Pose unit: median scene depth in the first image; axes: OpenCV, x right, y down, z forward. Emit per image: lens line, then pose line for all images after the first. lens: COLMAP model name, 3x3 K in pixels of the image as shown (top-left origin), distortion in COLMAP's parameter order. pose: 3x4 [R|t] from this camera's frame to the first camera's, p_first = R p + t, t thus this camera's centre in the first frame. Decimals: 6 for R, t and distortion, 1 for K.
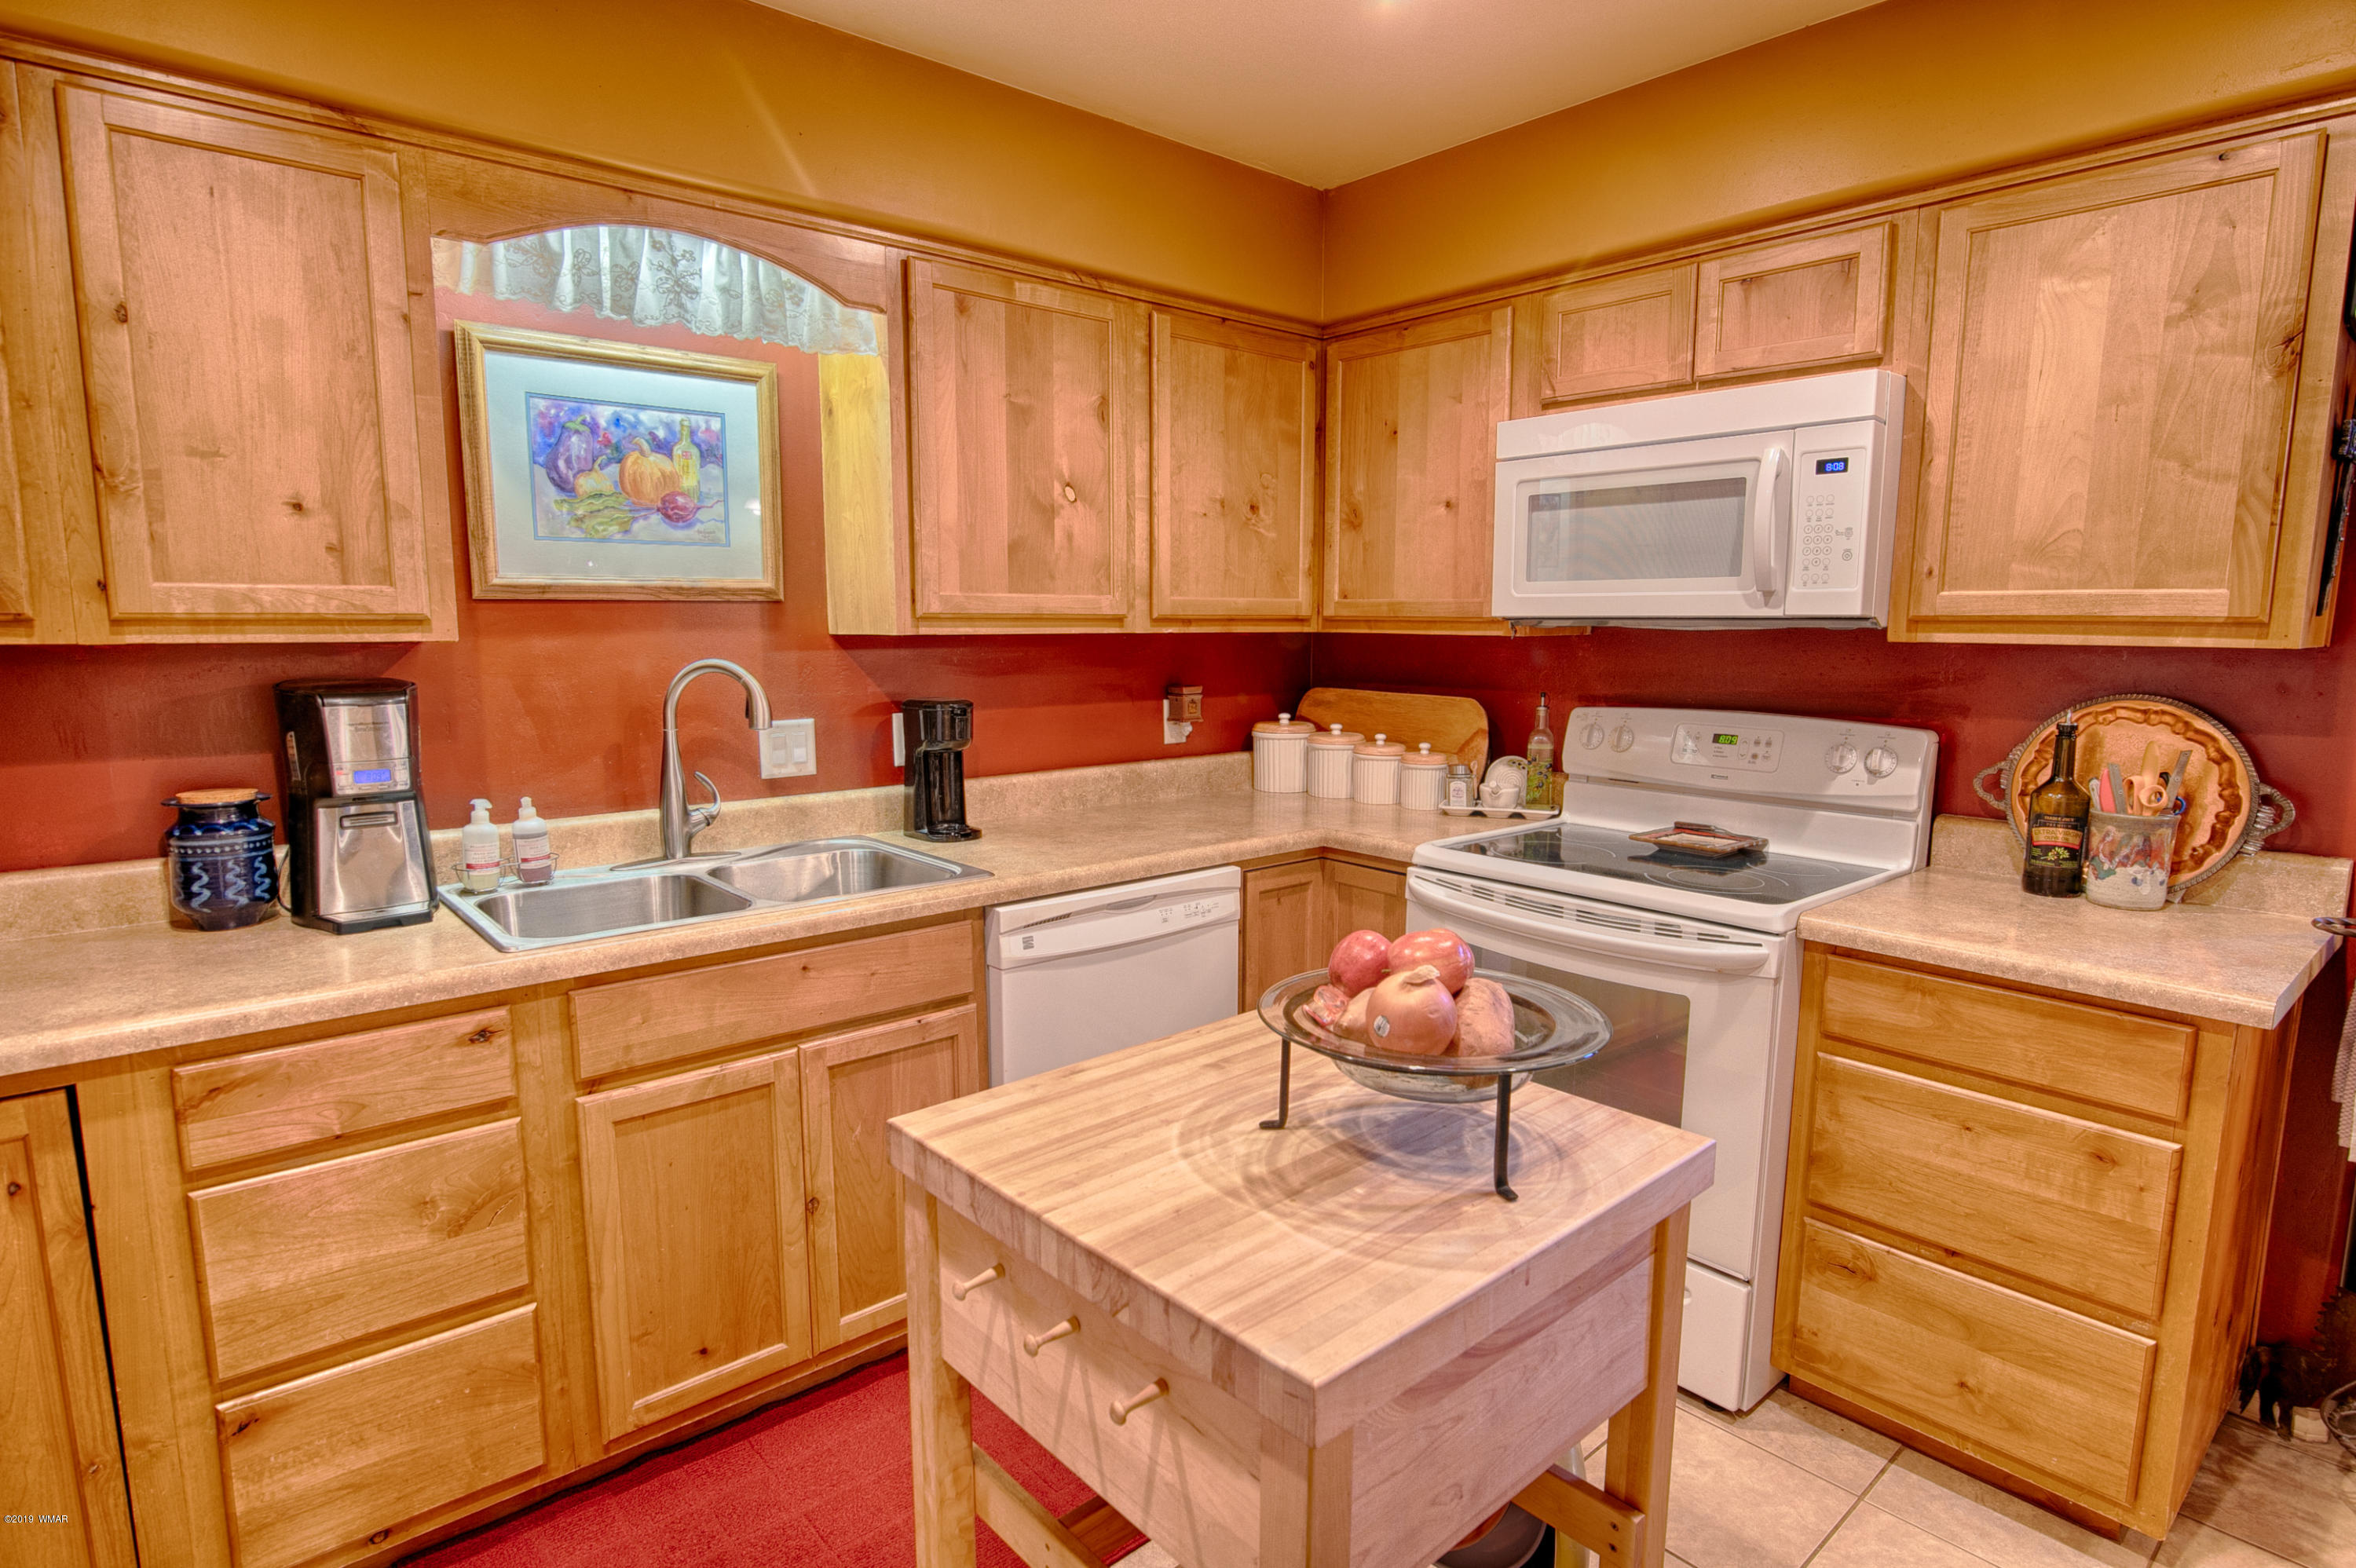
lens RADIAL K [[1226.8, 0, 1170.4], [0, 1226.8, 783.8], [0, 0, 1]] dist [0.005609, 0.001330]
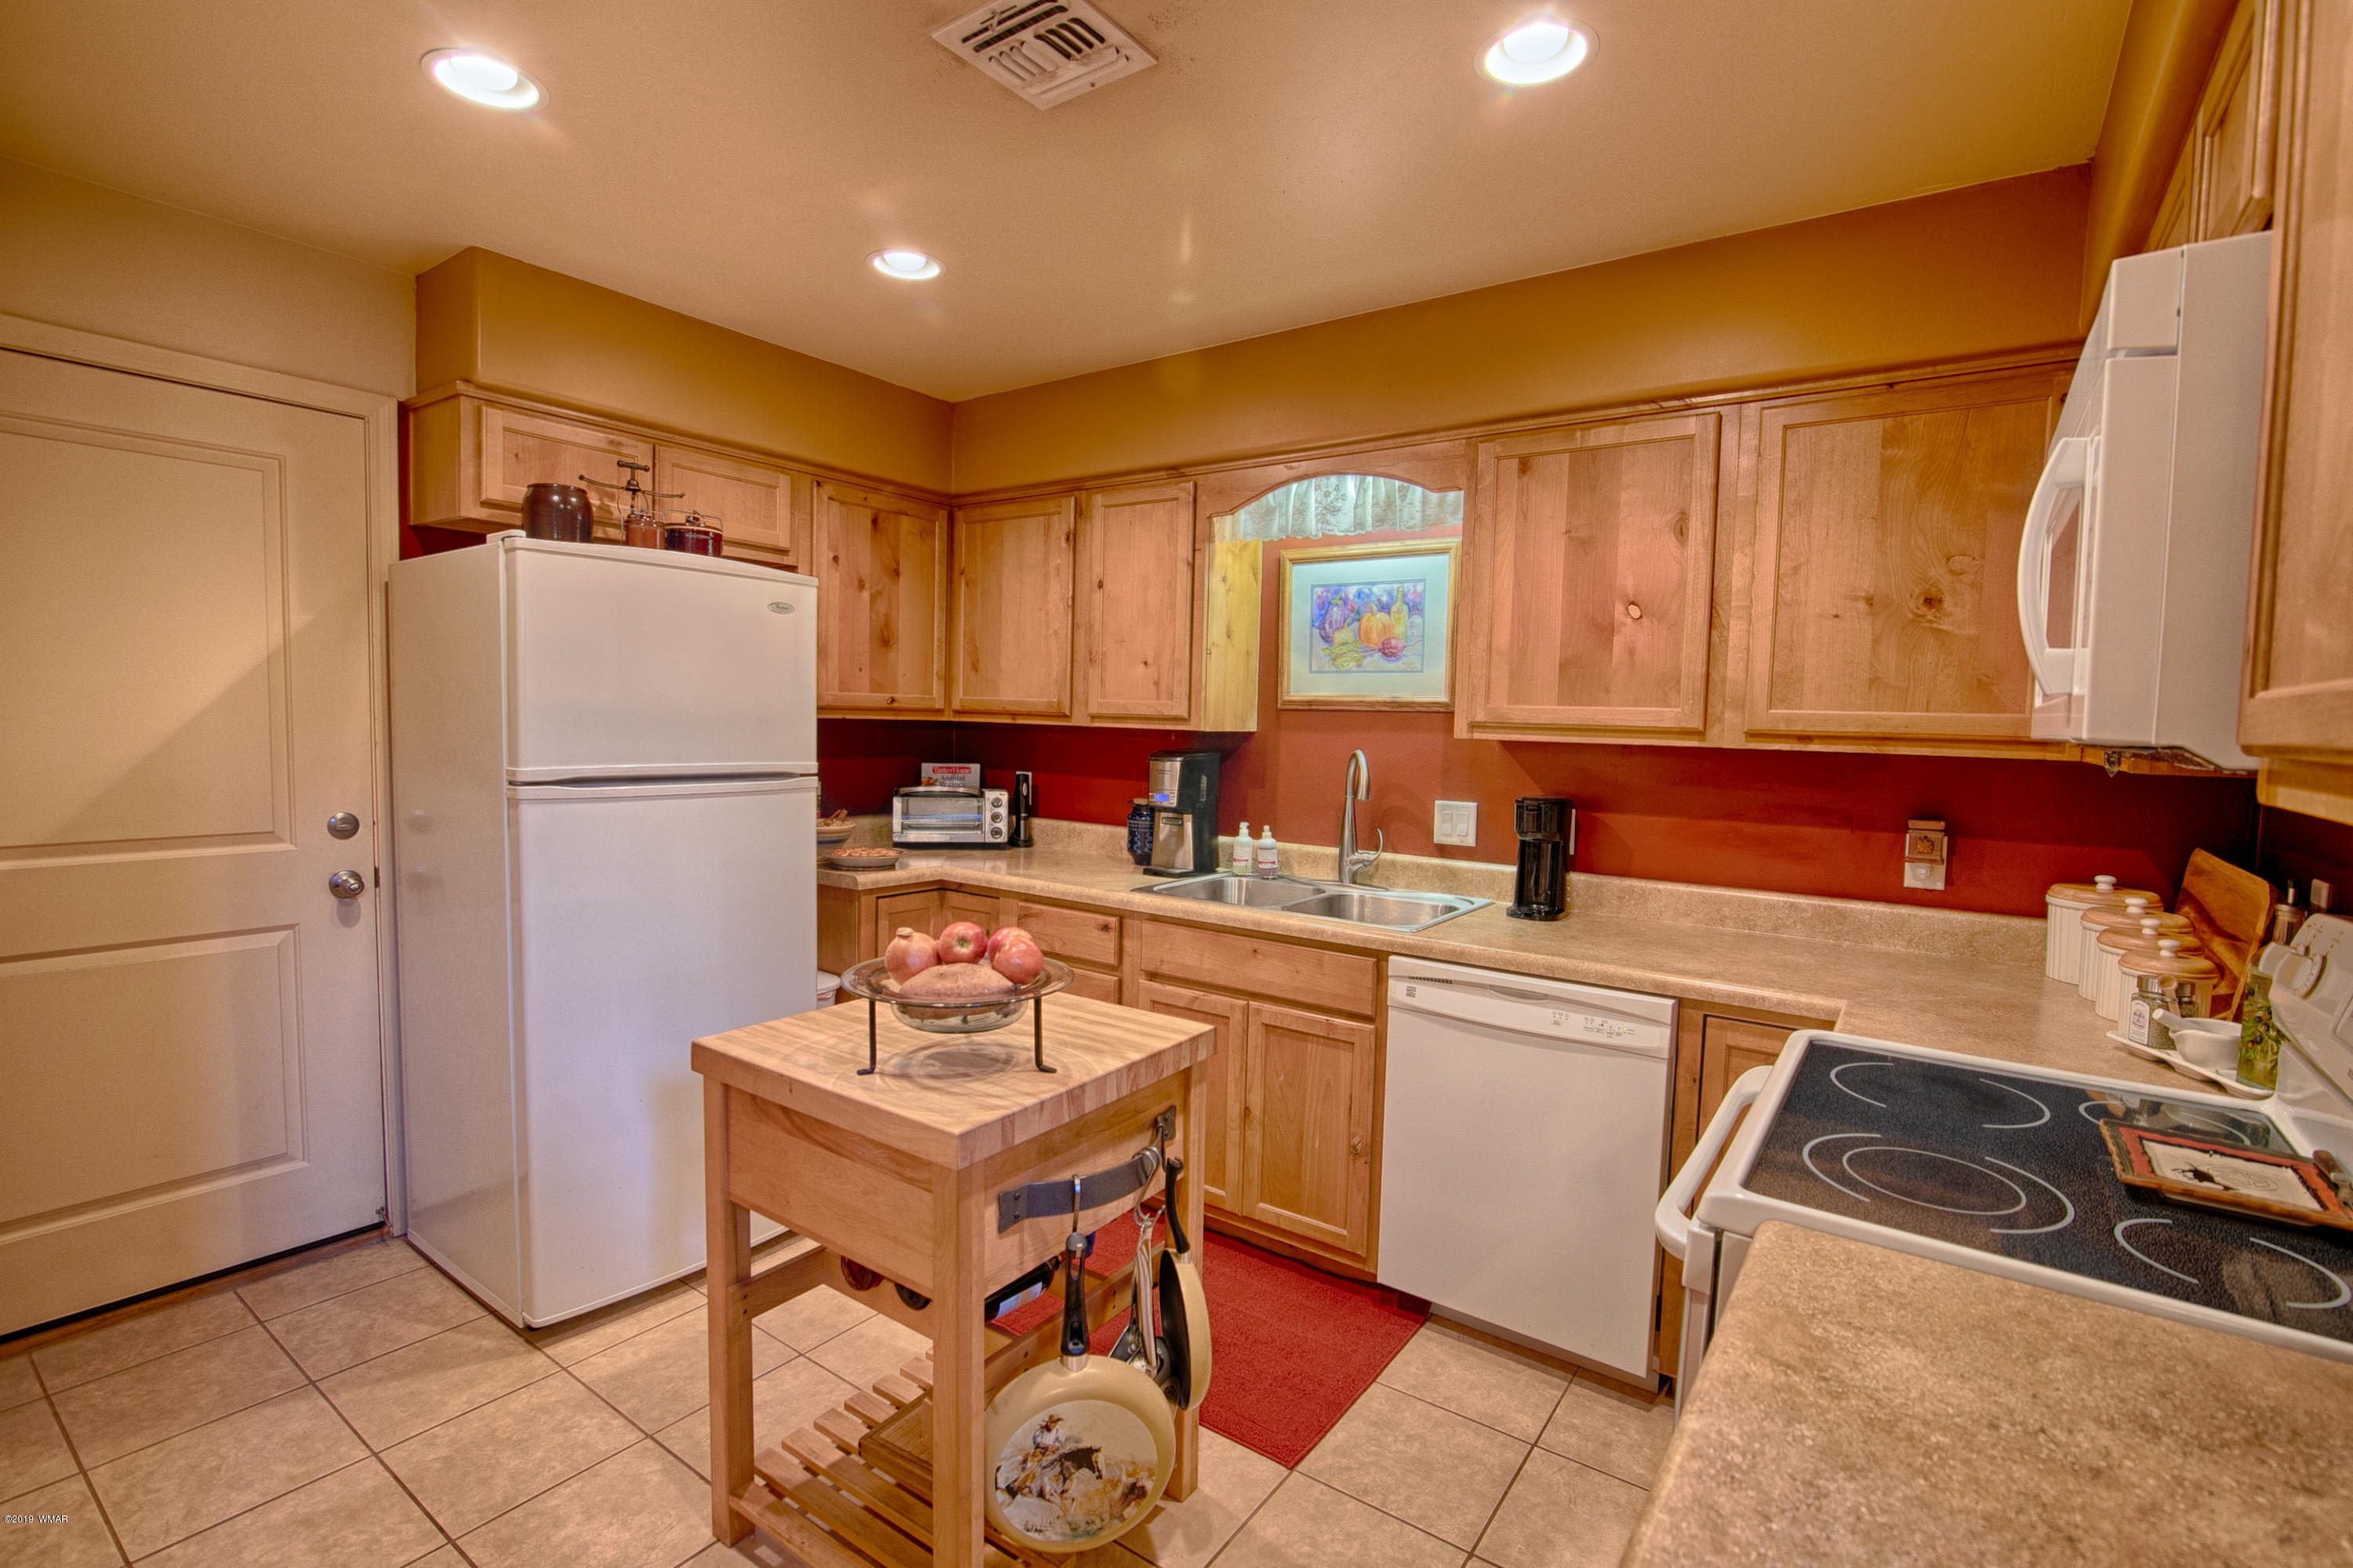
lens RADIAL K [[1083.4, 0, 1175.9], [0, 1083.4, 789.3], [0, 0, 1]] dist [-0.017129, 0.000543]
pose [[0.239669, 0.072460, -0.968147, 0.806824], [-0.155005, 0.987275, 0.035520, -0.065863], [0.958401, 0.141554, 0.247851, 0.468751]]
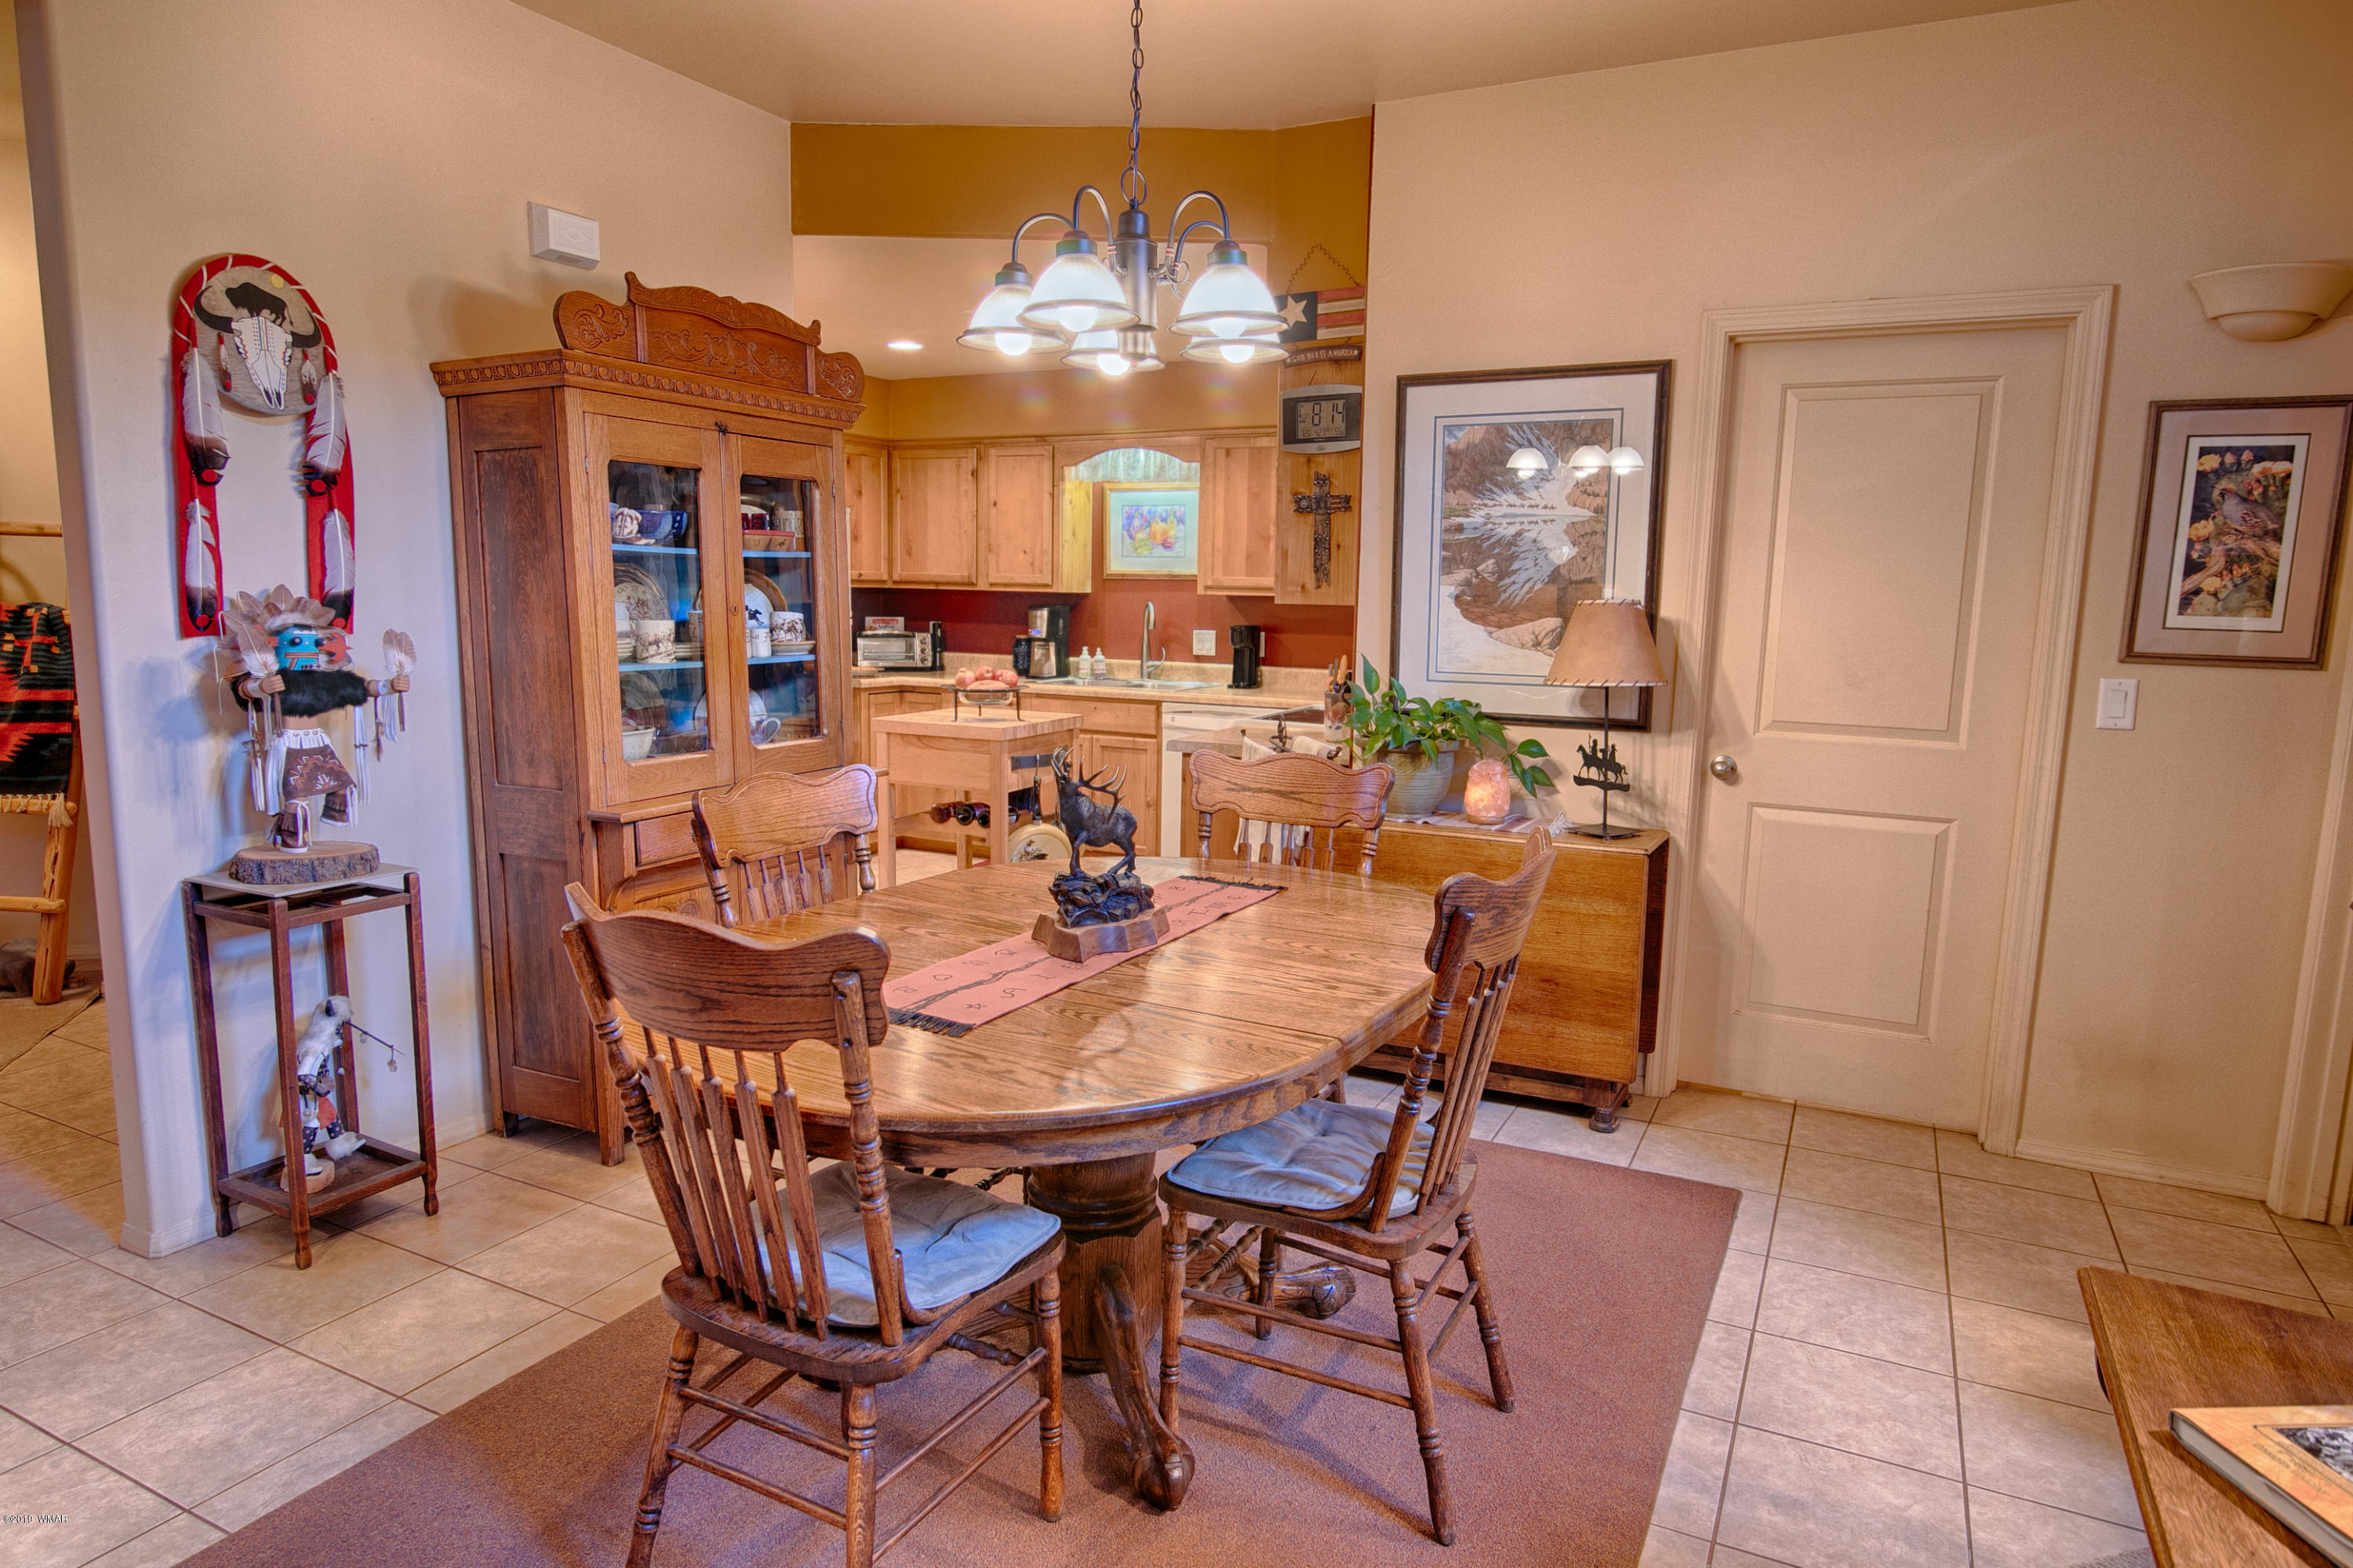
lens RADIAL K [[1407.3, 0, 1180.4], [0, 1407.3, 784.8], [0, 0, 1]] dist [-0.004827, -0.000960]
pose [[0.385465, 0.136770, -0.912530, 2.373126], [-0.141014, 0.986069, 0.088226, 0.007990], [0.911884, 0.094671, 0.399381, -0.093059]]
